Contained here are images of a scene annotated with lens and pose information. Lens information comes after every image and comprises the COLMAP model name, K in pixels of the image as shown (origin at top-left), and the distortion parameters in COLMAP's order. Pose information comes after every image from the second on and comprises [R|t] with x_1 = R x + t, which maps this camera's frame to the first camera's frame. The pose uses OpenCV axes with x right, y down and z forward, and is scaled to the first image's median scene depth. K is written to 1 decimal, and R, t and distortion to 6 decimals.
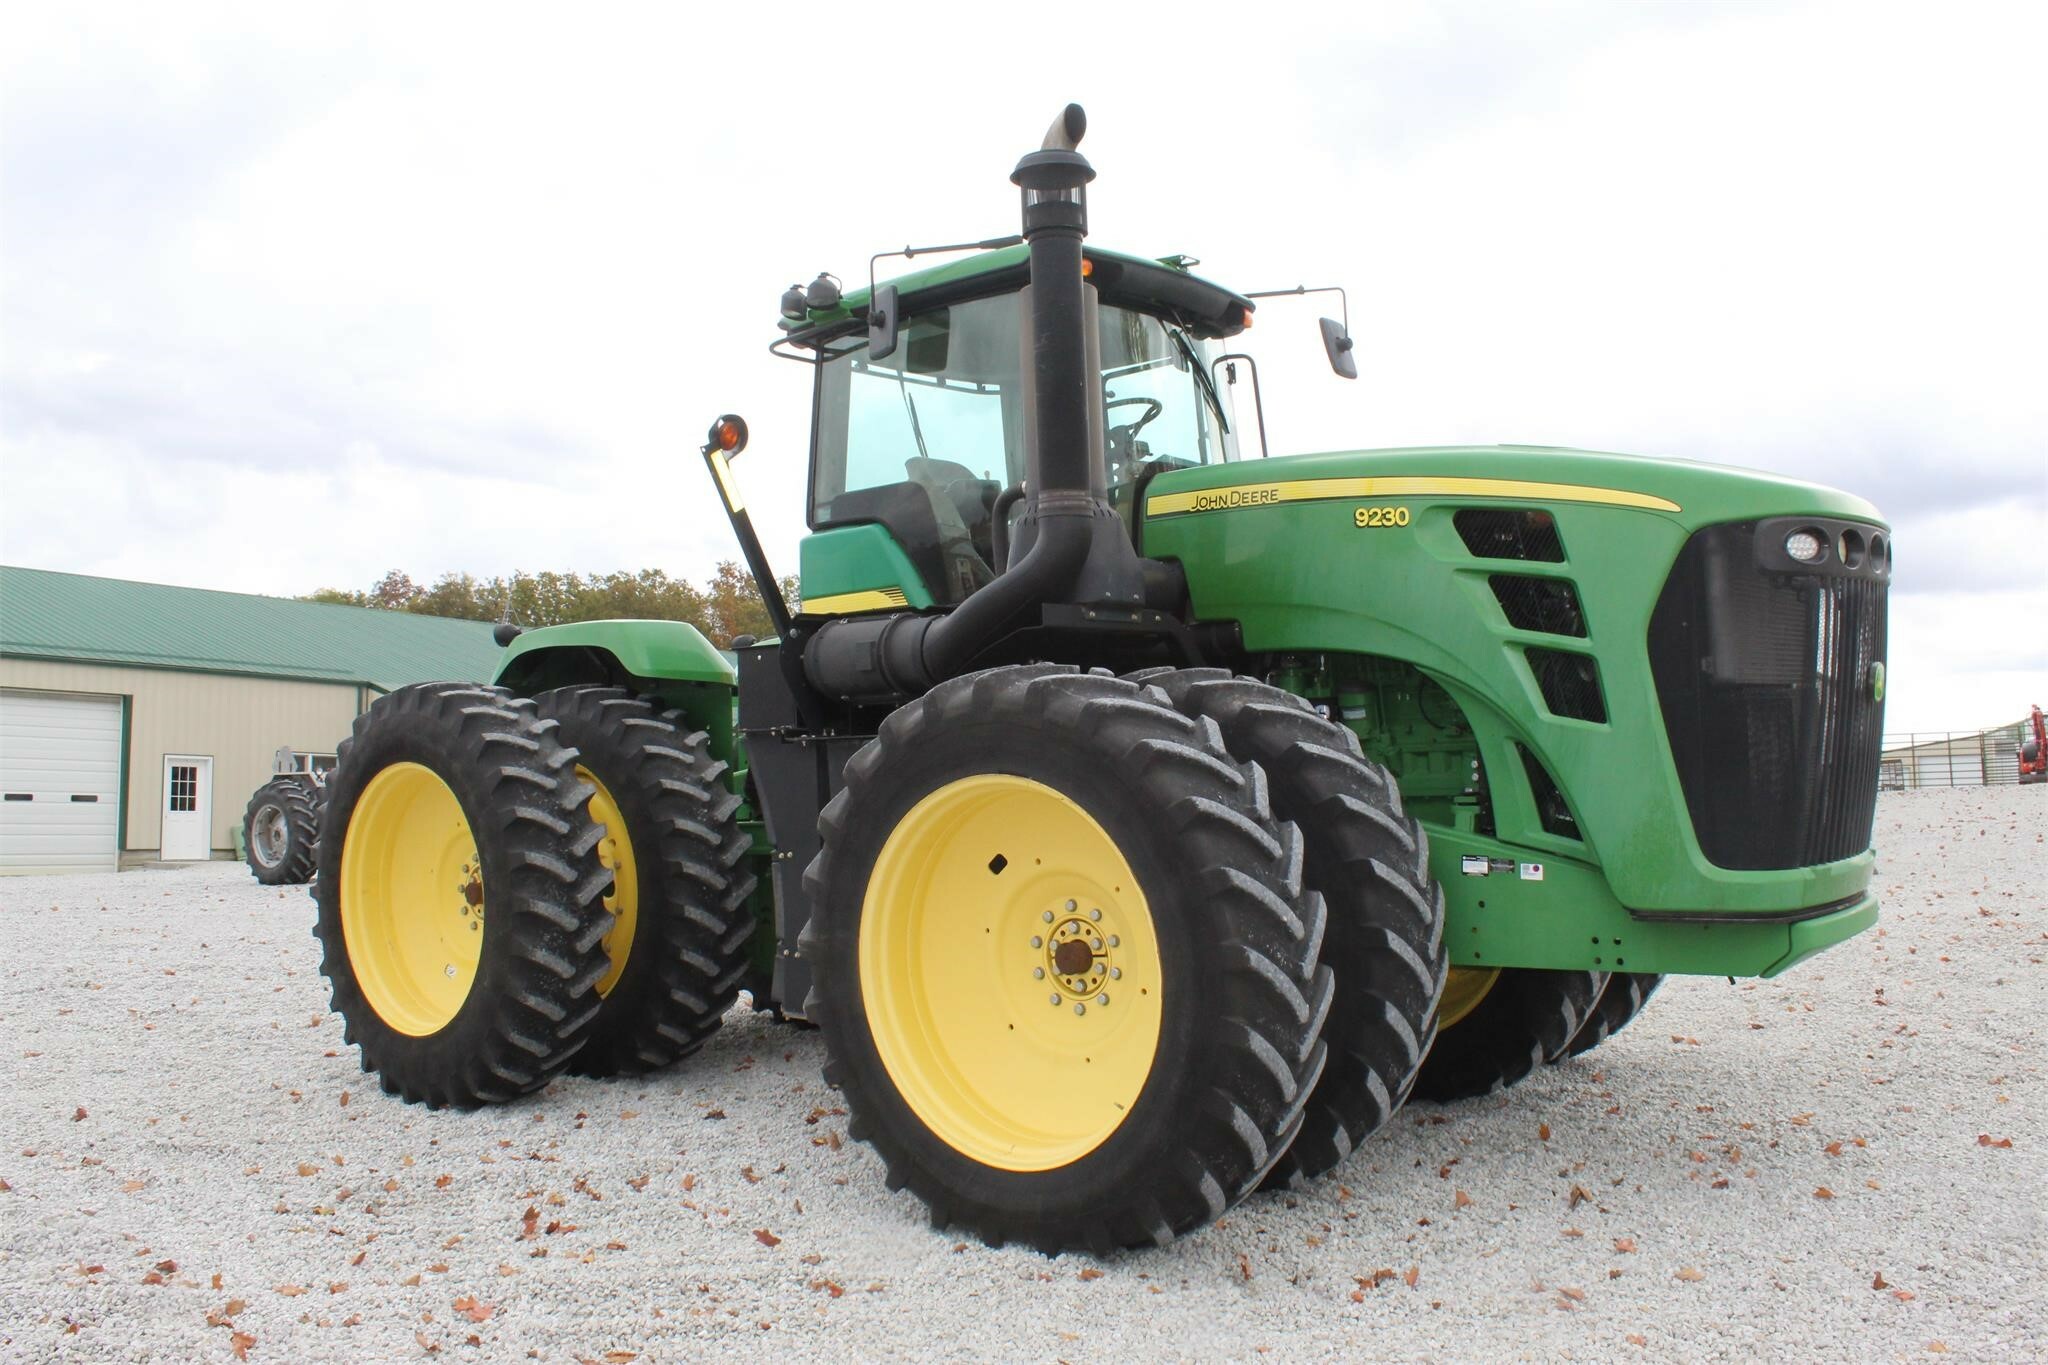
lens RADIAL K [[1695.7, 0, 1024.0], [0, 1695.7, 682.5], [0, 0, 1]] dist [-0.180162, 0.163858]
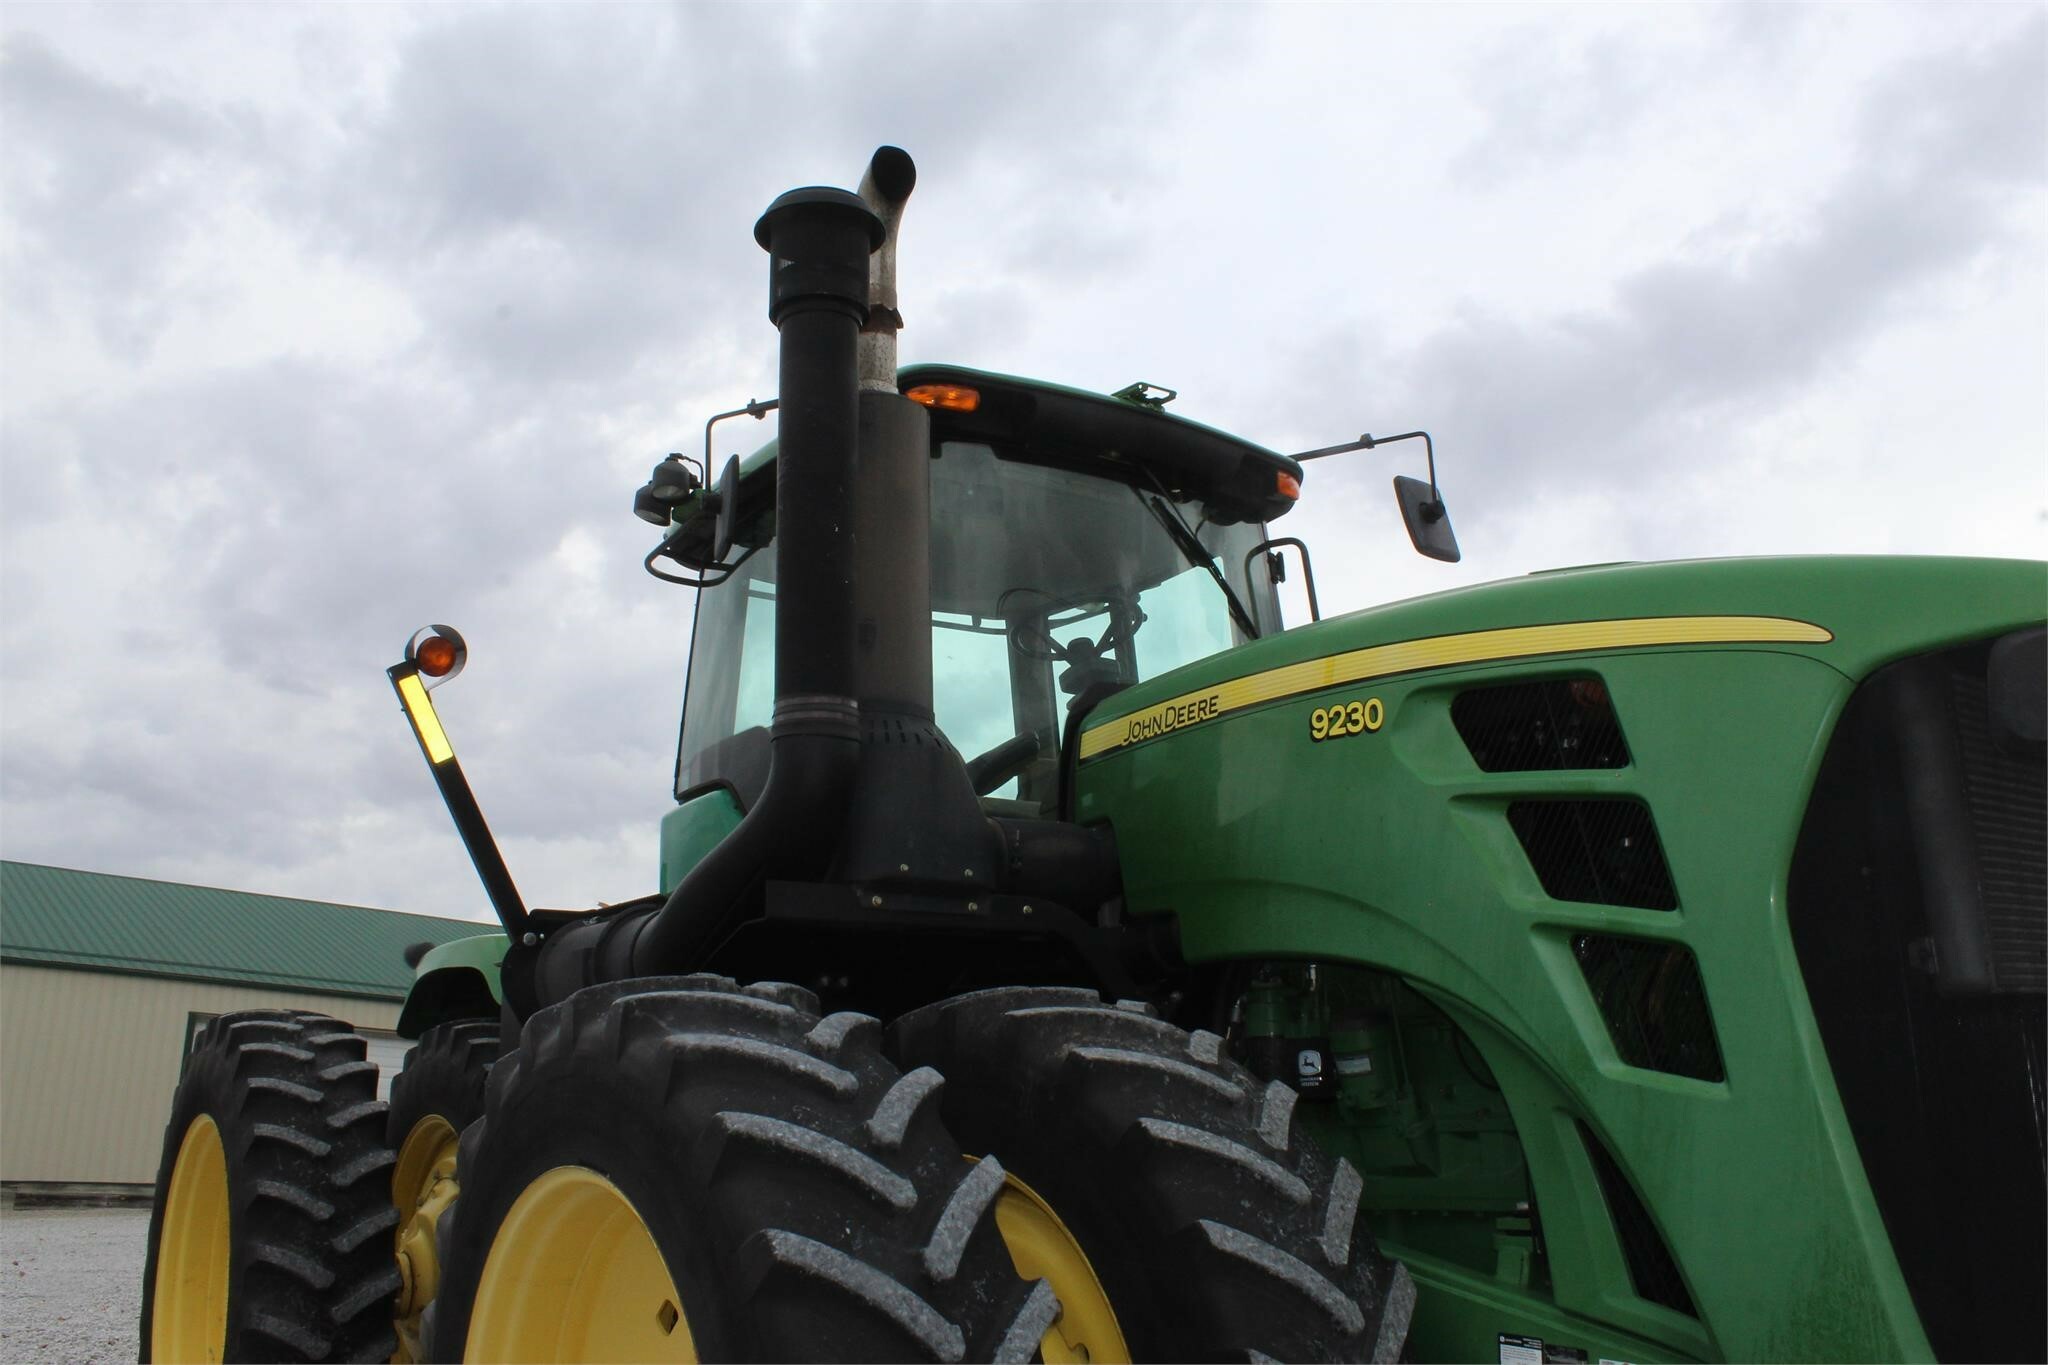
lens RADIAL K [[1689.5, 0, 1032.9], [0, 1689.5, 678.8], [0, 0, 1]] dist [-0.173935, 0.154391]
pose [[0.971232, -0.049706, -0.232890, 0.244683], [0.001087, 0.978889, -0.204391, 0.005836], [0.238133, 0.198258, 0.950782, 0.423995]]
